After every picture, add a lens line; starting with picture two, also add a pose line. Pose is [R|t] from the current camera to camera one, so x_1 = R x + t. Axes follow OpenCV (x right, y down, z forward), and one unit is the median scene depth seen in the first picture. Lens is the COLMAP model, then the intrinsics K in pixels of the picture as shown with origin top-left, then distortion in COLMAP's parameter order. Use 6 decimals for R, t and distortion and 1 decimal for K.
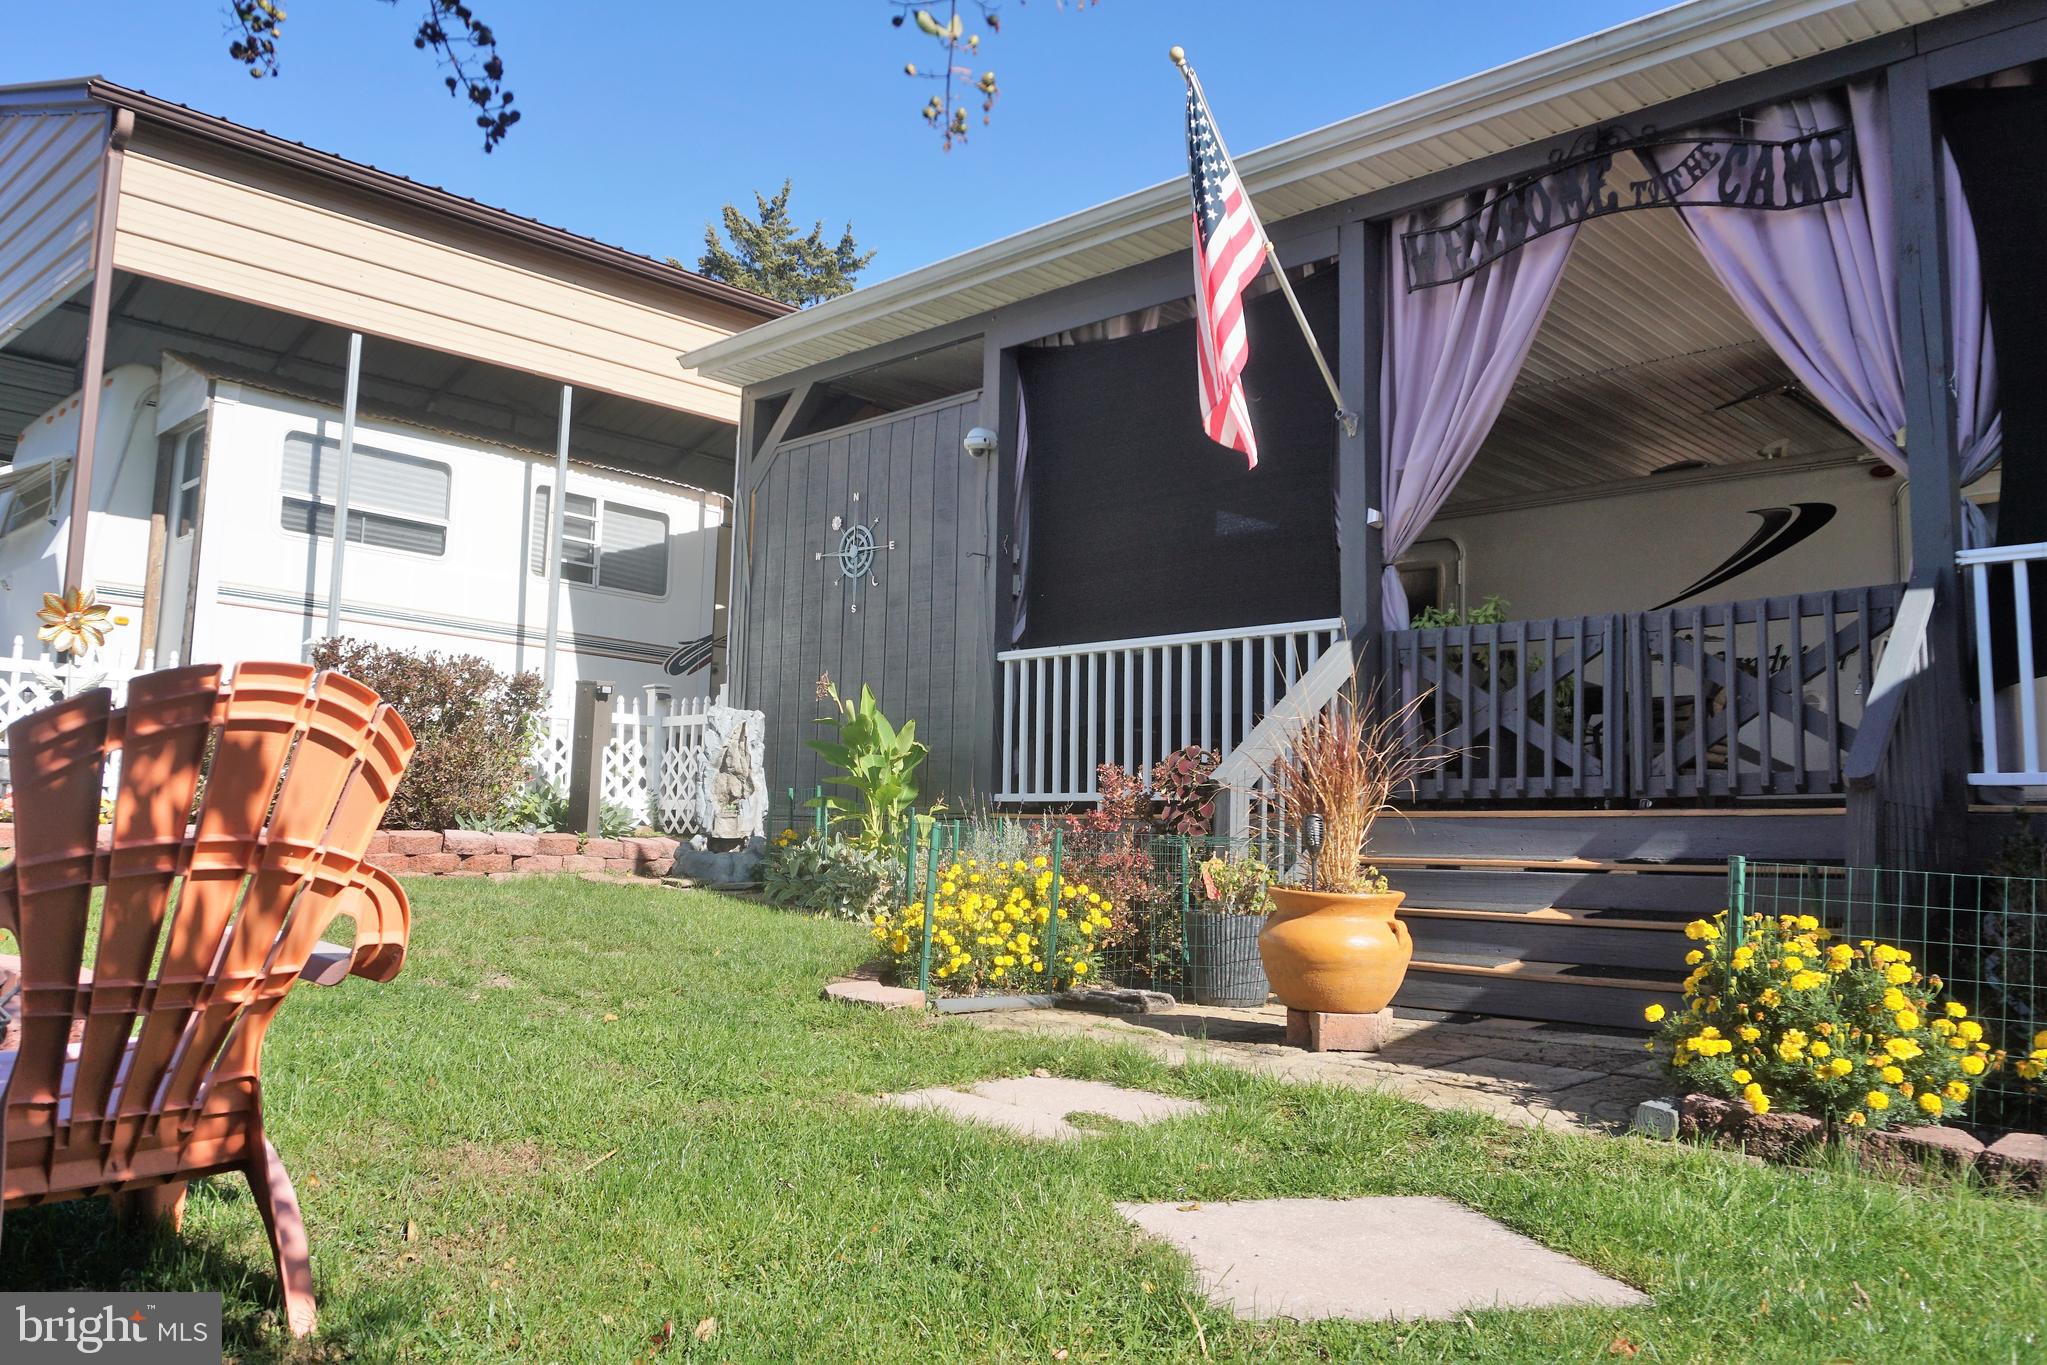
lens RADIAL K [[1600.0, 0, 1032.5], [0, 1600.0, 678.6], [0, 0, 1]] dist [-0.042359, 0.001133]
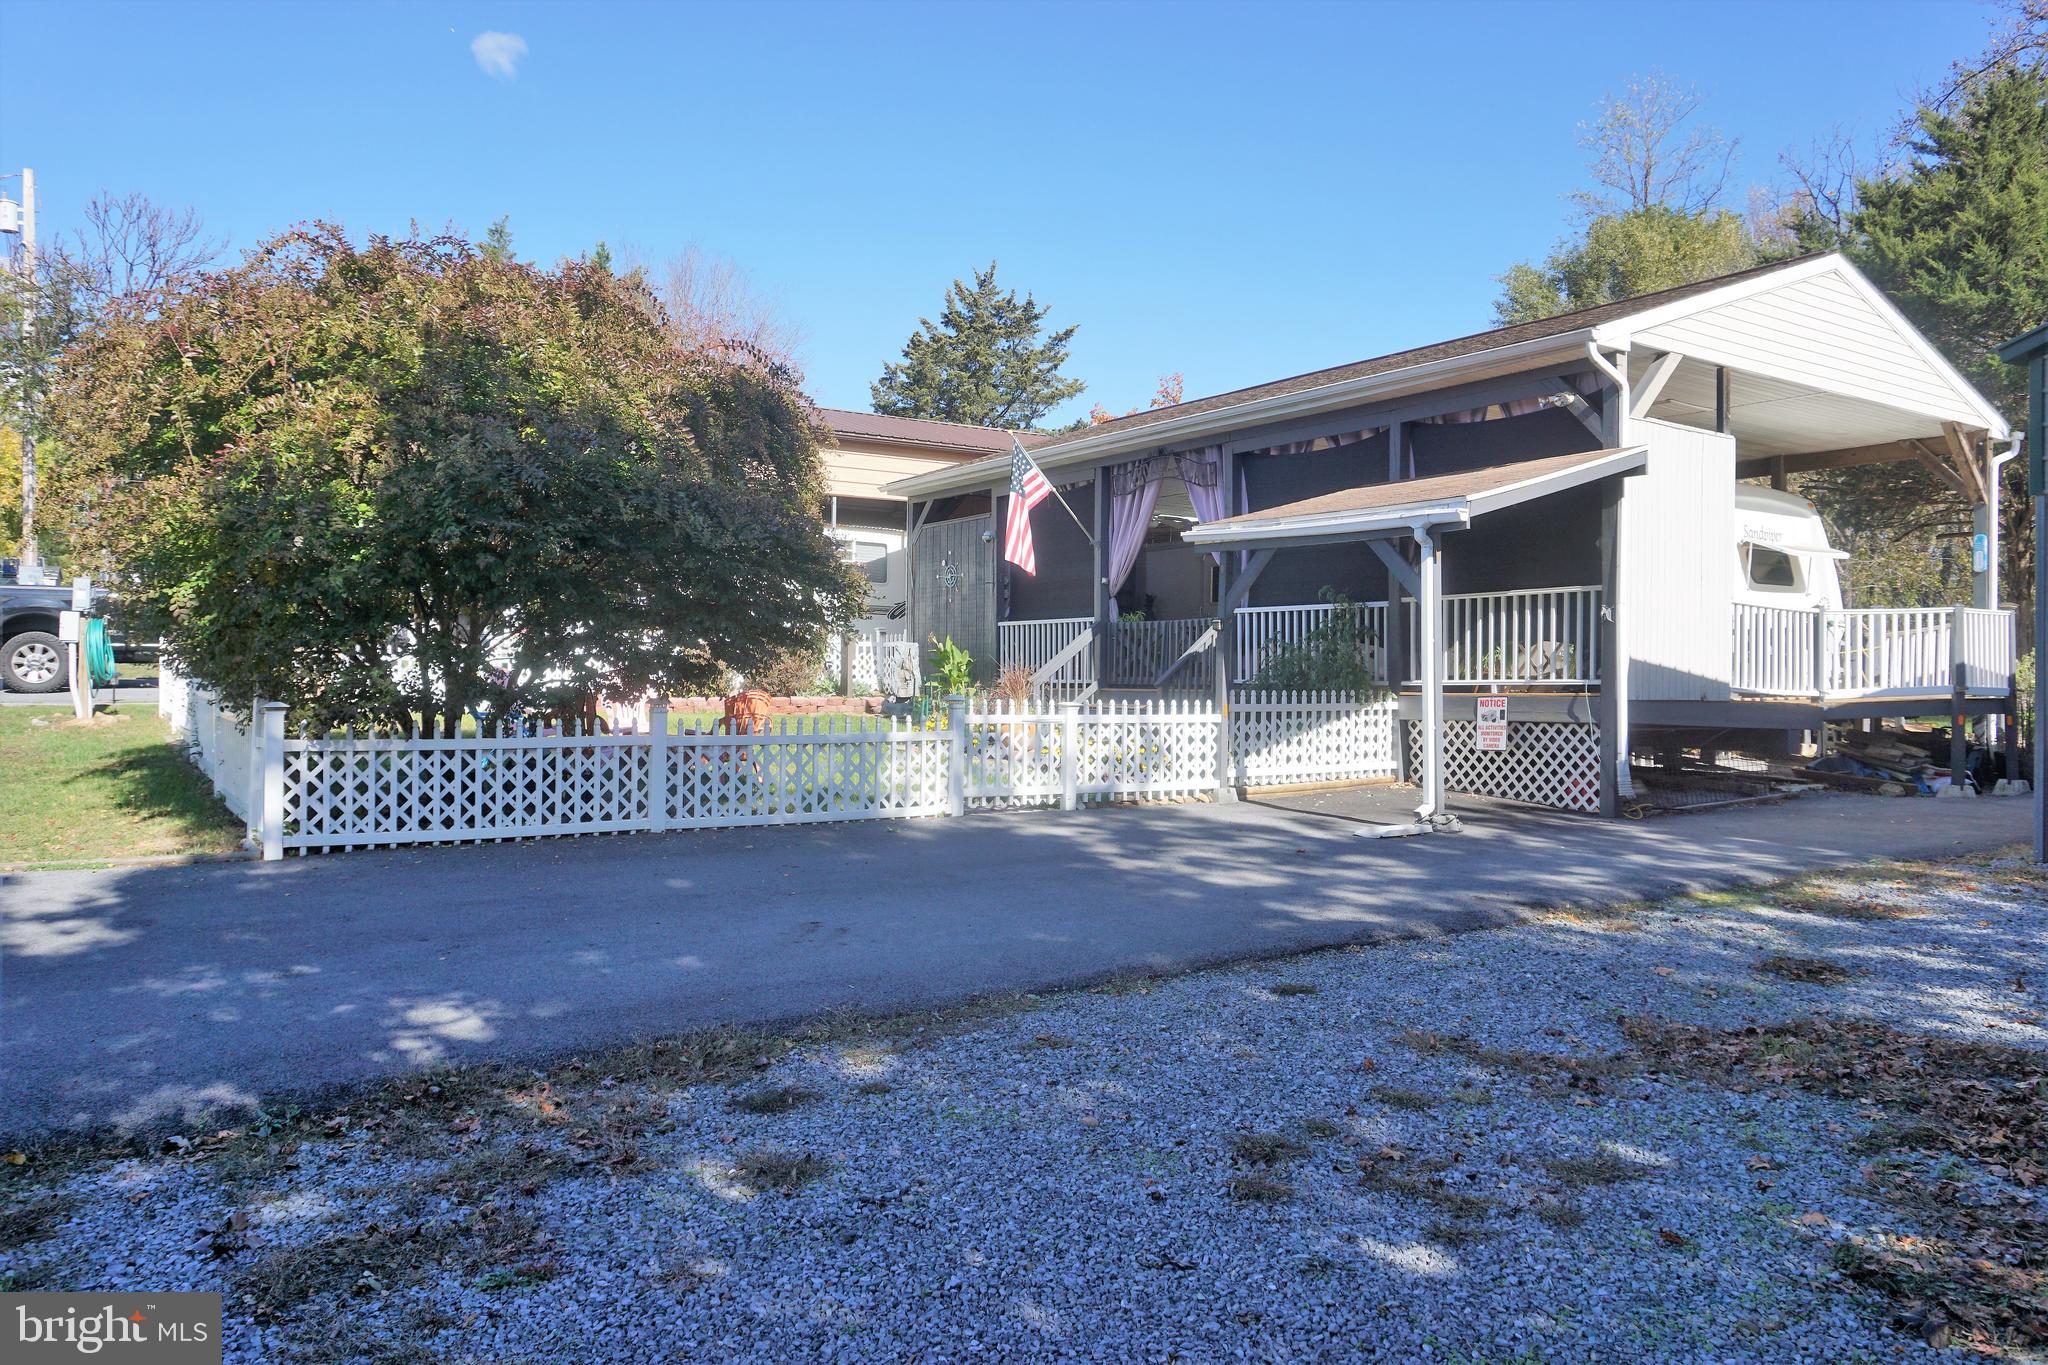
lens RADIAL K [[1505.3, 0, 1024.0], [0, 1505.3, 682.5], [0, 0, 1]] dist [-0.072171, -0.000020]
pose [[0.976114, -0.014306, -0.216786, 0.505973], [0.037978, 0.993701, 0.105430, -0.163028], [0.213912, -0.111145, 0.970509, -1.227355]]
